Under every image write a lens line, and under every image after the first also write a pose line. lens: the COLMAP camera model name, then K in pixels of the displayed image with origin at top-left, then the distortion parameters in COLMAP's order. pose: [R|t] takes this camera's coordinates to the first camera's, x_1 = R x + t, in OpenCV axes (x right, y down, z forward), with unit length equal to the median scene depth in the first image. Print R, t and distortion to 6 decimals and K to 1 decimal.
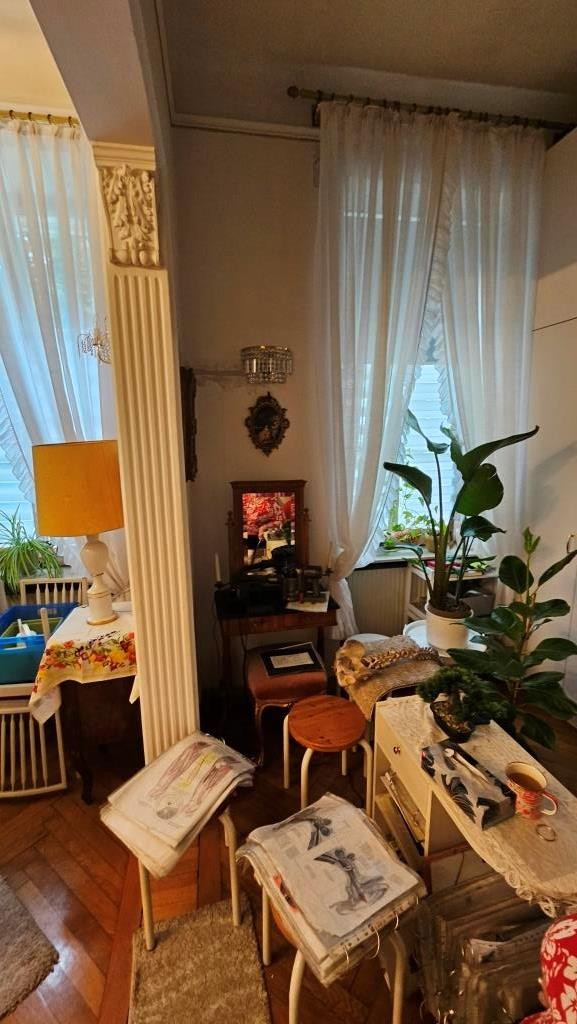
lens RADIAL K [[426.1, 0, 304.9], [0, 426.1, 506.1], [0, 0, 1]] dist [-0.002448, 0.000918]
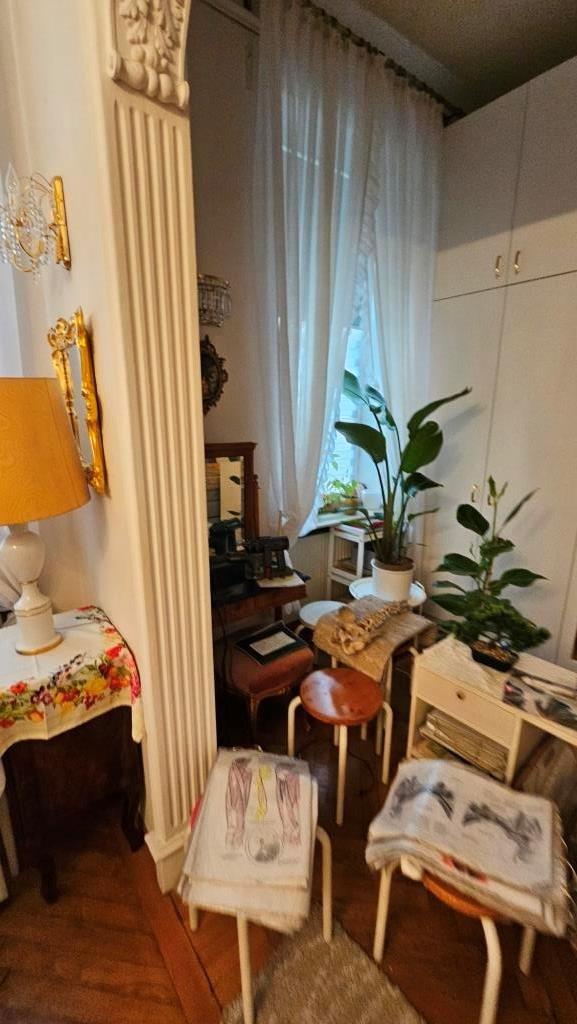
lens RADIAL K [[426.1, 0, 288.5], [0, 426.1, 514.4], [0, 0, 1]] dist [-0.002448, 0.000918]
pose [[0.893995, -0.091427, 0.438651, -0.437423], [0.066067, 0.995158, 0.072769, 0.035978], [-0.443180, -0.036075, 0.895707, 0.231693]]
